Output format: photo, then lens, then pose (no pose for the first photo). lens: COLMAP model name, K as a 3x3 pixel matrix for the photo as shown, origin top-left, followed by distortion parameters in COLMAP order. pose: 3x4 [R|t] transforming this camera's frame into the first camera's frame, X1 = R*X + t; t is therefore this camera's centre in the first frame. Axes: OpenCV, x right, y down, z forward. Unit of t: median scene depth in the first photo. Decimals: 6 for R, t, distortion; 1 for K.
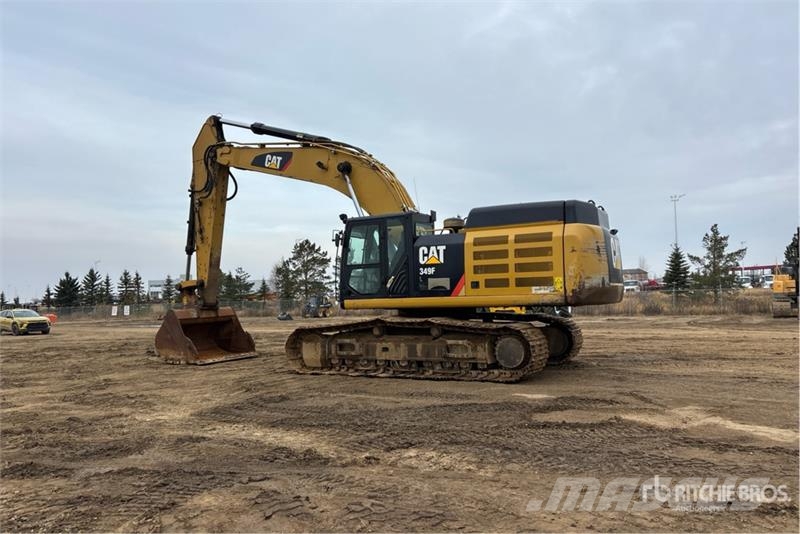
lens RADIAL K [[600.8, 0, 417.1], [0, 600.8, 287.0], [0, 0, 1]] dist [0.030139, -0.002547]
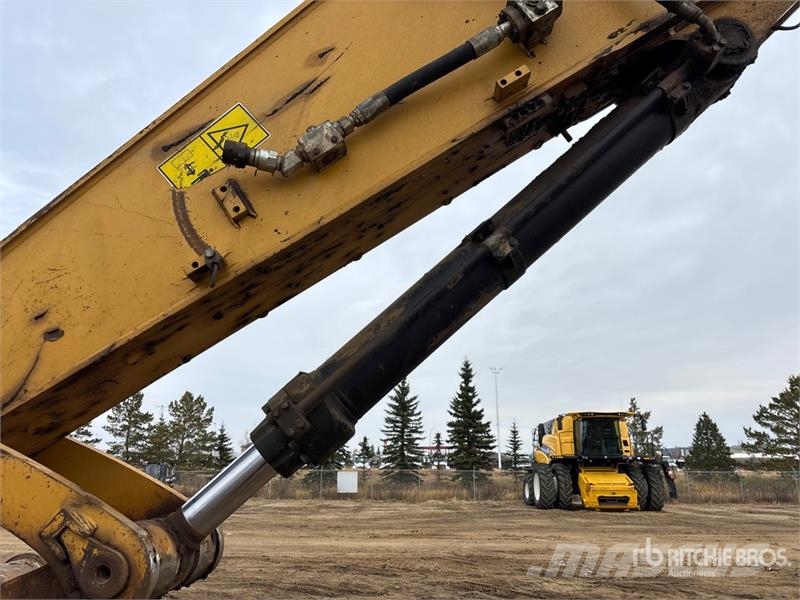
lens RADIAL K [[615.5, 0, 400.0], [0, 615.5, 300.0], [0, 0, 1]] dist [0.026045, -0.004881]
pose [[0.869295, 0.160006, 0.467679, -1.284719], [-0.037204, 0.964654, -0.260881, 0.051383], [-0.492891, 0.209383, 0.844522, 1.608677]]
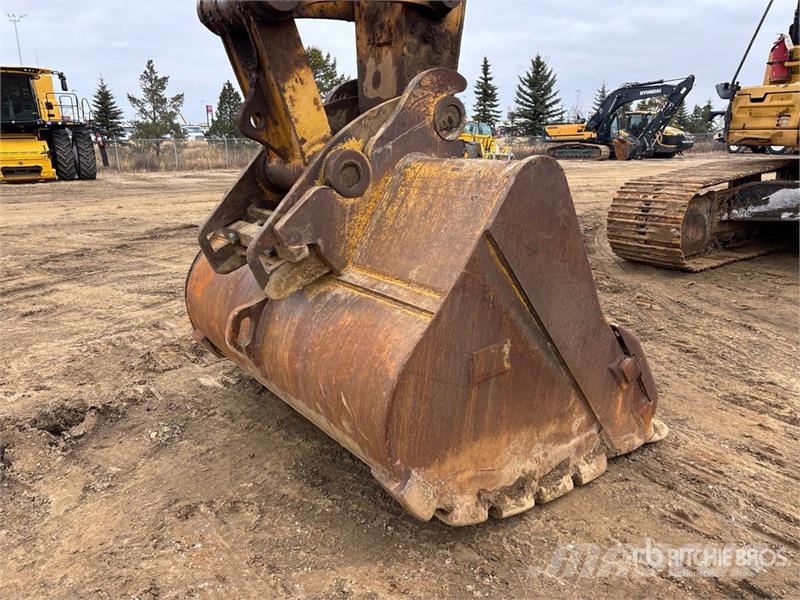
lens RADIAL K [[607.4, 0, 408.3], [0, 607.4, 297.8], [0, 0, 1]] dist [0.023161, -0.005109]
pose [[0.437685, -0.202428, 0.876045, -0.734857], [-0.019772, 0.971924, 0.234461, 0.048857], [-0.898911, -0.119941, 0.421395, 1.298438]]
